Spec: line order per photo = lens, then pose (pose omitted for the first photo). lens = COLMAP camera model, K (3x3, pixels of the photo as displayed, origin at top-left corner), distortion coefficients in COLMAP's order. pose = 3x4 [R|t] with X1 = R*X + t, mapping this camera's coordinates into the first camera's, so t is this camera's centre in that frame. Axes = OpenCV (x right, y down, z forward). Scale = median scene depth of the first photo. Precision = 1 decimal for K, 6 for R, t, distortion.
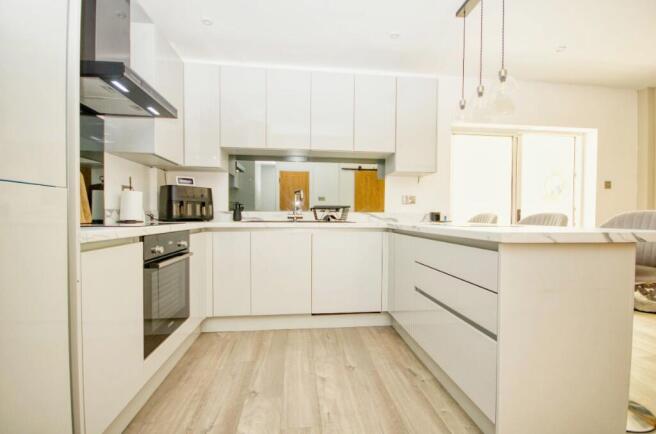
lens RADIAL K [[287.7, 0, 327.5], [0, 287.7, 221.9], [0, 0, 1]] dist [0.022810, -0.016530]
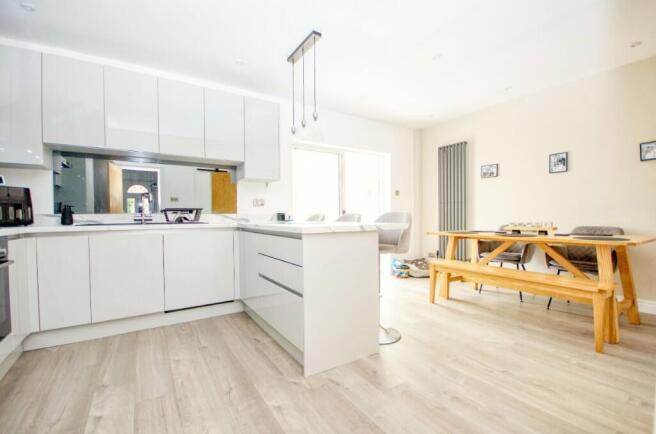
lens RADIAL K [[287.7, 0, 327.5], [0, 287.7, 221.9], [0, 0, 1]] dist [0.022810, -0.016530]
pose [[0.895519, -0.022904, 0.444434, 0.014936], [0.022714, 0.999725, 0.005752, 0.001439], [-0.444444, 0.004944, 0.895793, -0.208891]]
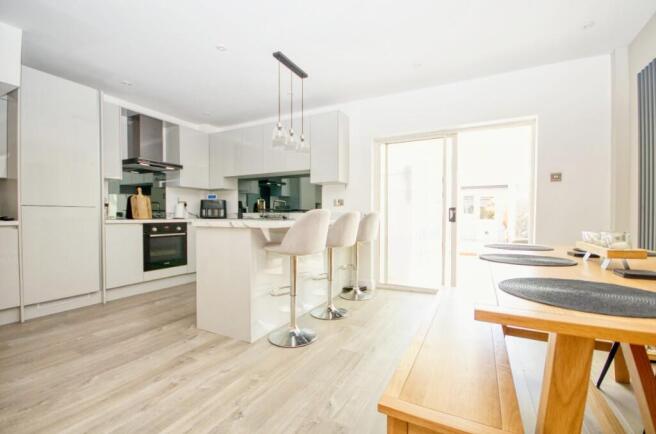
lens RADIAL K [[287.7, 0, 327.5], [0, 287.7, 221.9], [0, 0, 1]] dist [0.022810, -0.016530]
pose [[0.827484, 0.005082, -0.561466, 1.262580], [-0.007876, 0.999966, -0.002556, 0.018836], [0.561434, 0.006537, 0.827496, -0.119216]]
